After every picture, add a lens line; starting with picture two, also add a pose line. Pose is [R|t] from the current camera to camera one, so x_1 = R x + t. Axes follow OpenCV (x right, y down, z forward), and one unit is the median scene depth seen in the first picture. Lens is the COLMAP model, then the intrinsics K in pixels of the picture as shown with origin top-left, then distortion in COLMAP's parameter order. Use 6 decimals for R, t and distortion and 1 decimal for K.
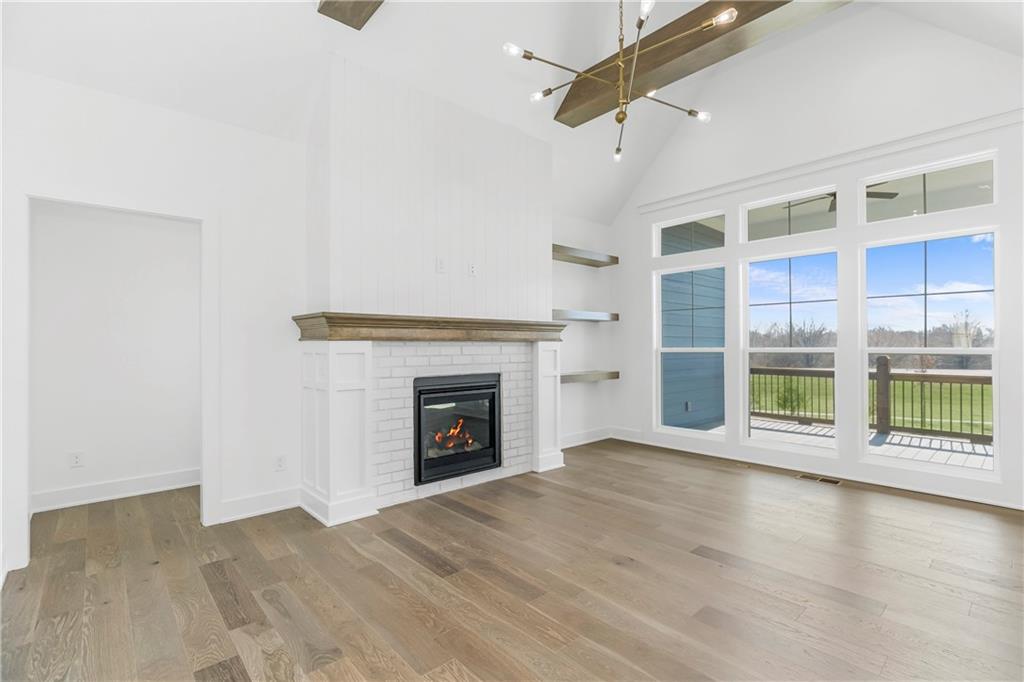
lens RADIAL K [[476.4, 0, 512.7], [0, 476.4, 343.5], [0, 0, 1]] dist [-0.005757, 0.000442]
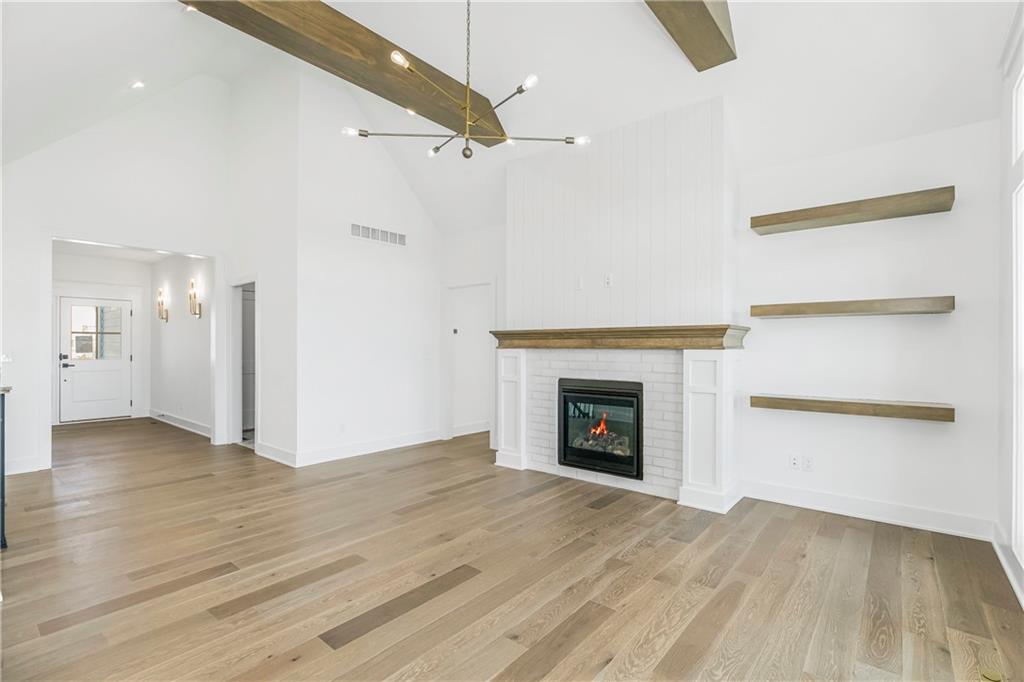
lens RADIAL K [[476.4, 0, 513.6], [0, 476.4, 343.0], [0, 0, 1]] dist [-0.005757, 0.000442]
pose [[0.133508, -0.001663, -0.991046, 0.966064], [0.006116, 0.999981, -0.000854, -0.018645], [0.991029, -0.005947, 0.133515, 0.676920]]
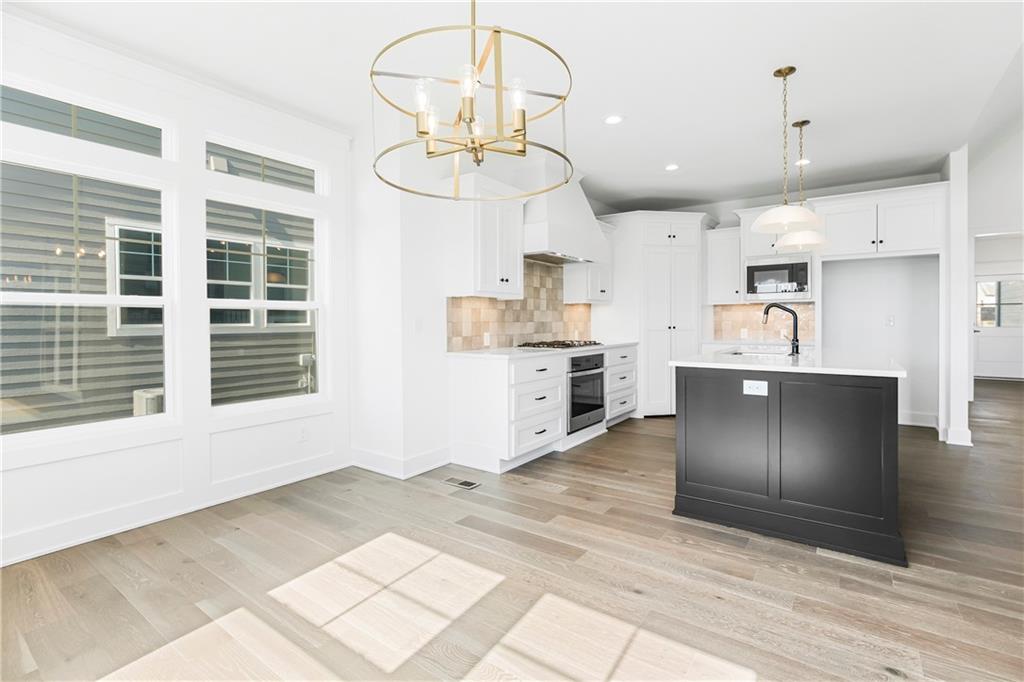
lens RADIAL K [[476.4, 0, 516.2], [0, 476.4, 323.6], [0, 0, 1]] dist [-0.005757, 0.000442]
pose [[-0.972591, 0.005002, -0.232470, 1.420081], [0.005884, 0.999978, -0.003102, 0.004979], [0.232449, -0.004385, -0.972599, 0.849335]]
